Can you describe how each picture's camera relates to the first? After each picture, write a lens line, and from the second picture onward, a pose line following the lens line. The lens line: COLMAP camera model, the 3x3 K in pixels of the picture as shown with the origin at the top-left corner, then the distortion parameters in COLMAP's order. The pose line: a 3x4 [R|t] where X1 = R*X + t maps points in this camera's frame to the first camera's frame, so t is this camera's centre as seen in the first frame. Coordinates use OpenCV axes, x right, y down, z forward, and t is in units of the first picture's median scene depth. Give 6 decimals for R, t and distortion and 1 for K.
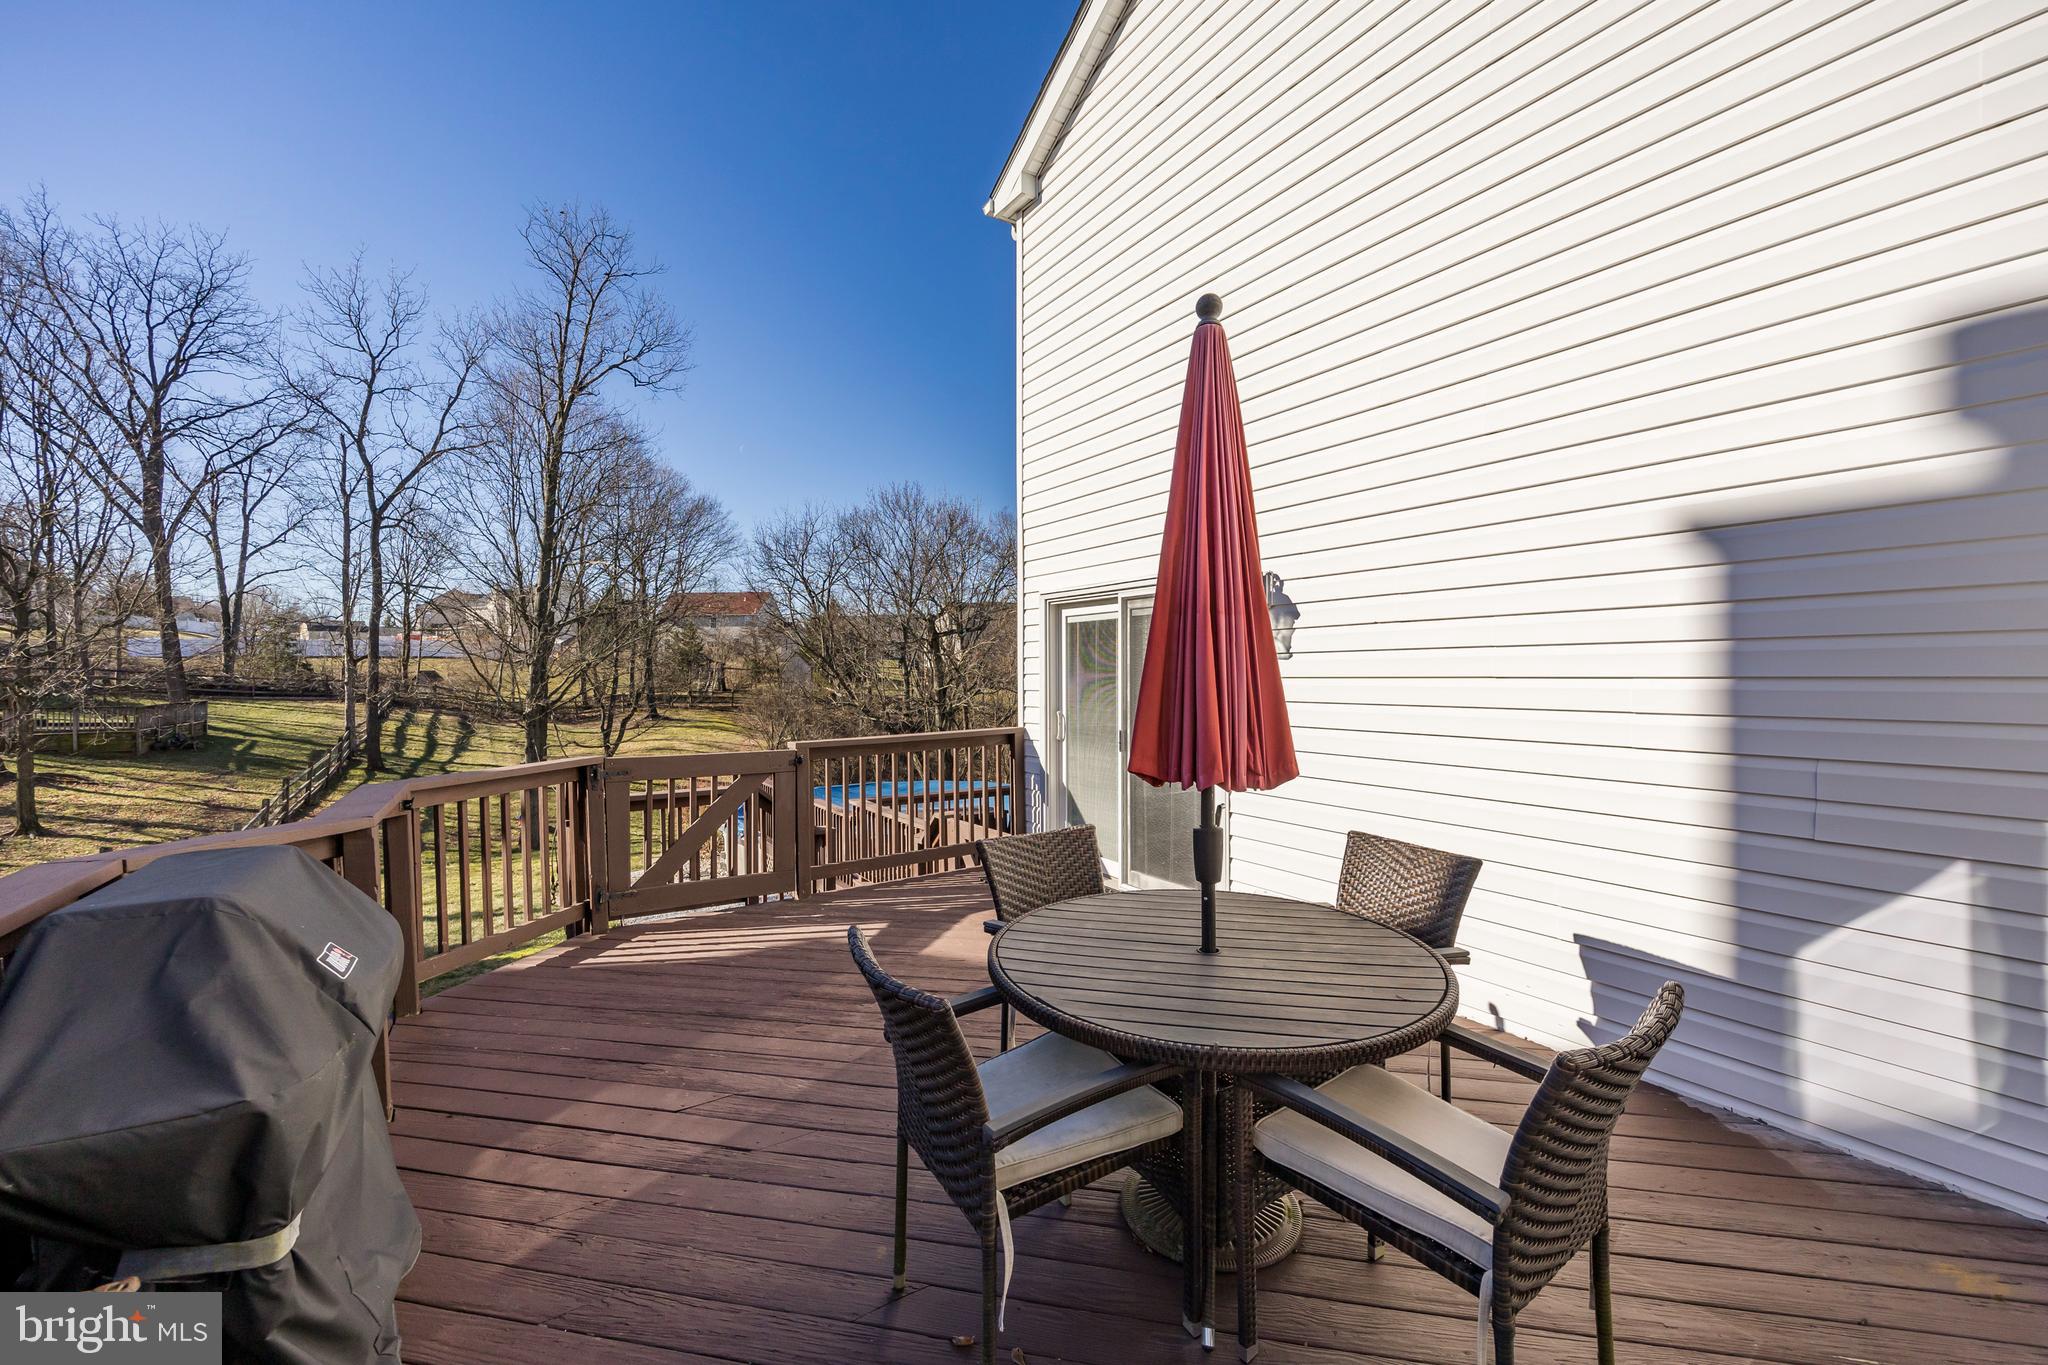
lens RADIAL K [[815.7, 0, 1027.2], [0, 815.7, 682.2], [0, 0, 1]] dist [-0.001513, 0.000130]
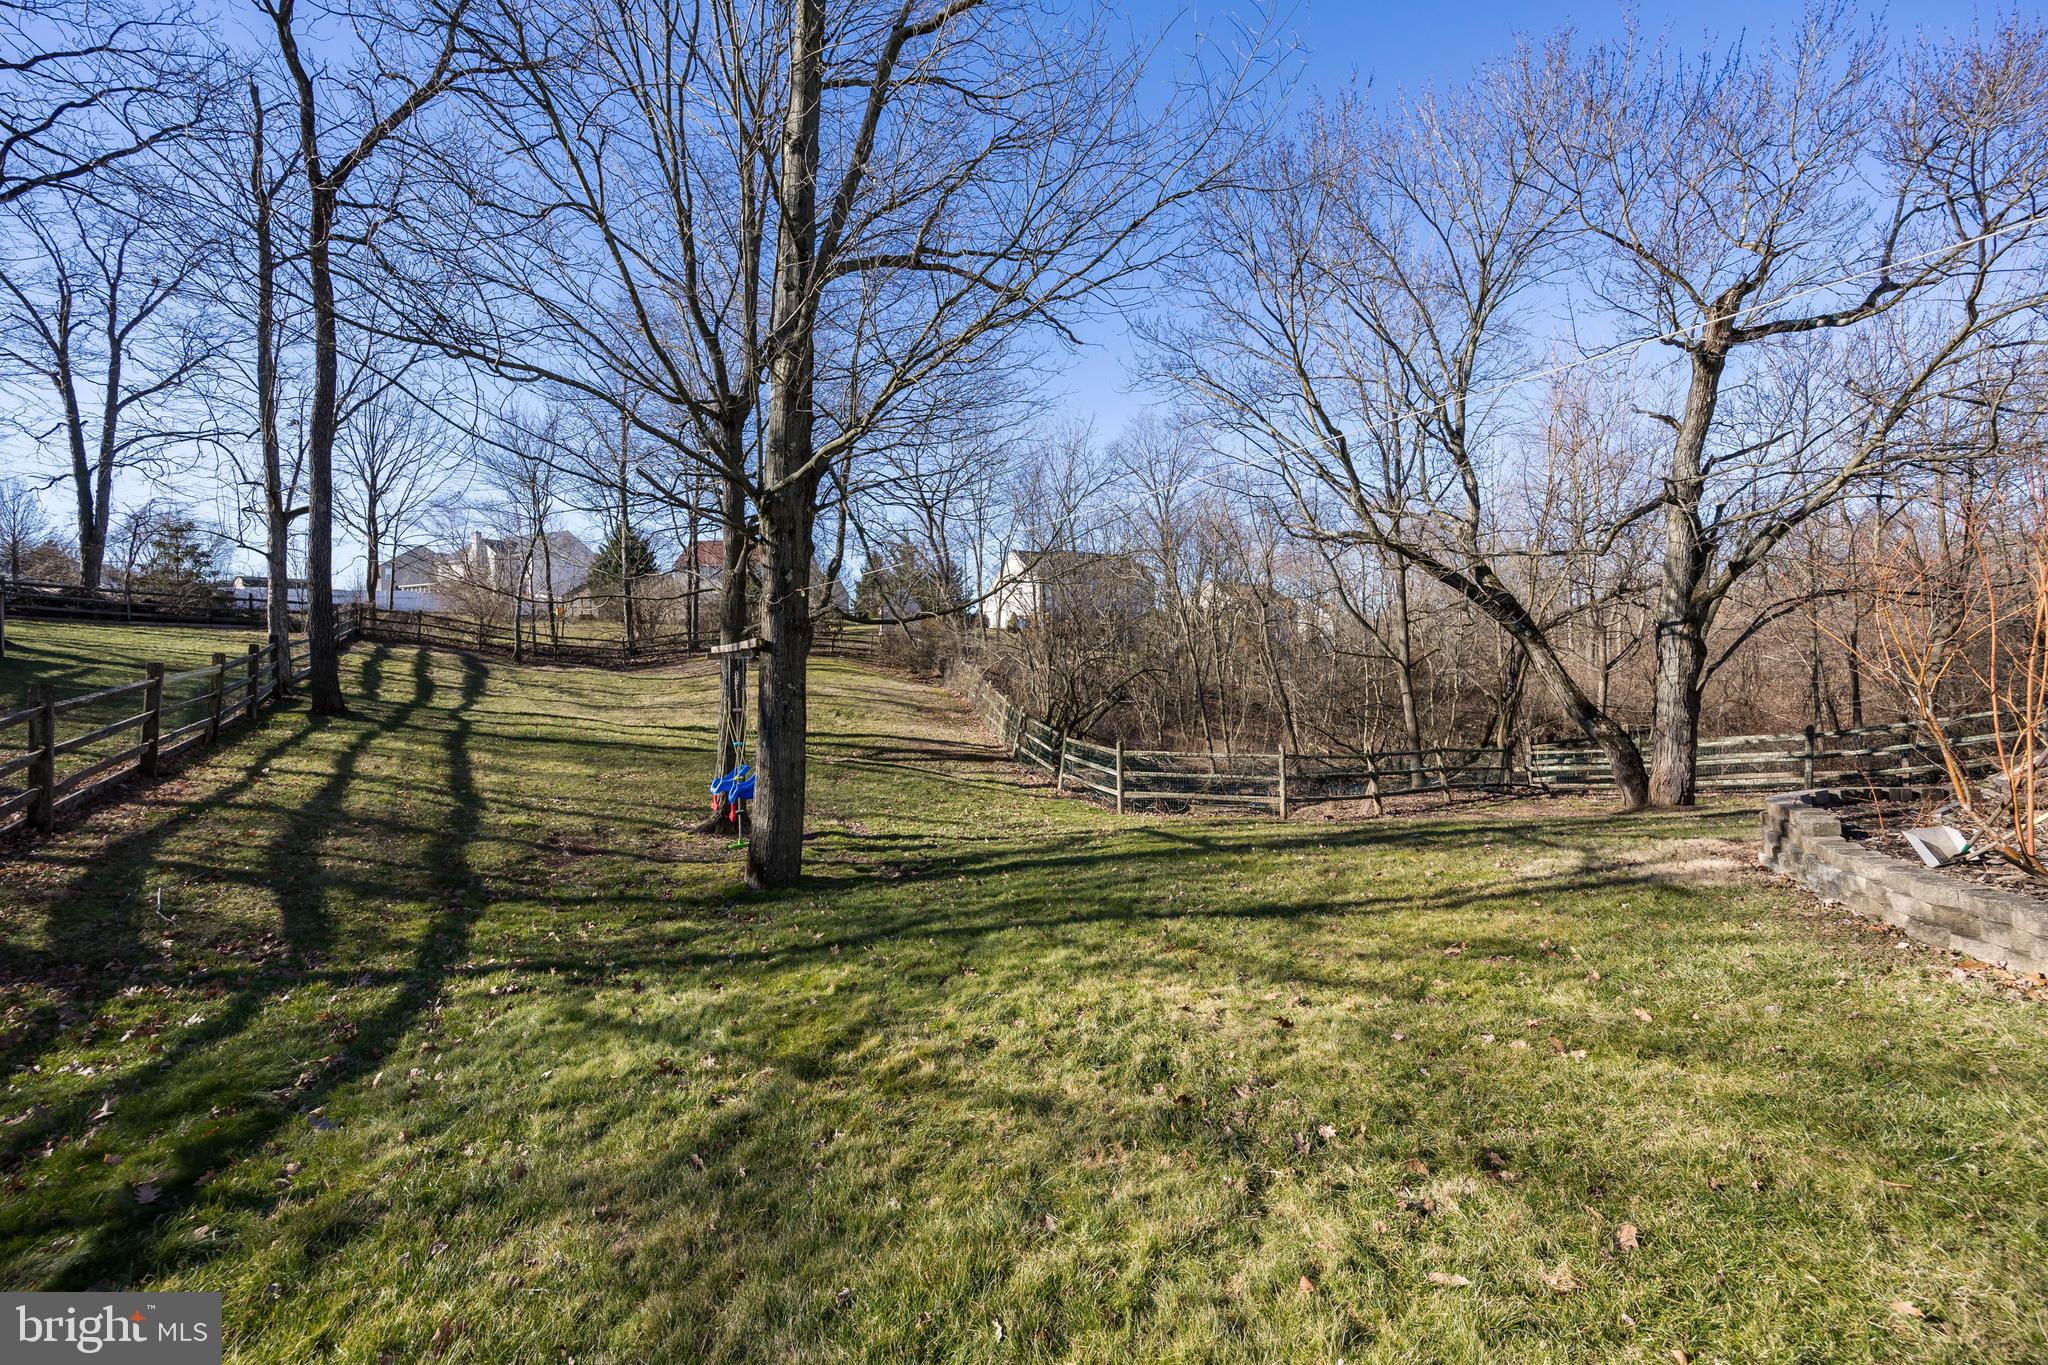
lens RADIAL K [[815.7, 0, 1020.8], [0, 815.7, 678.0], [0, 0, 1]] dist [-0.001513, 0.000130]
pose [[0.999539, -0.008081, 0.029252, -0.302285], [0.007826, 0.999930, 0.008820, 0.066094], [-0.029321, -0.008587, 0.999533, 0.378852]]
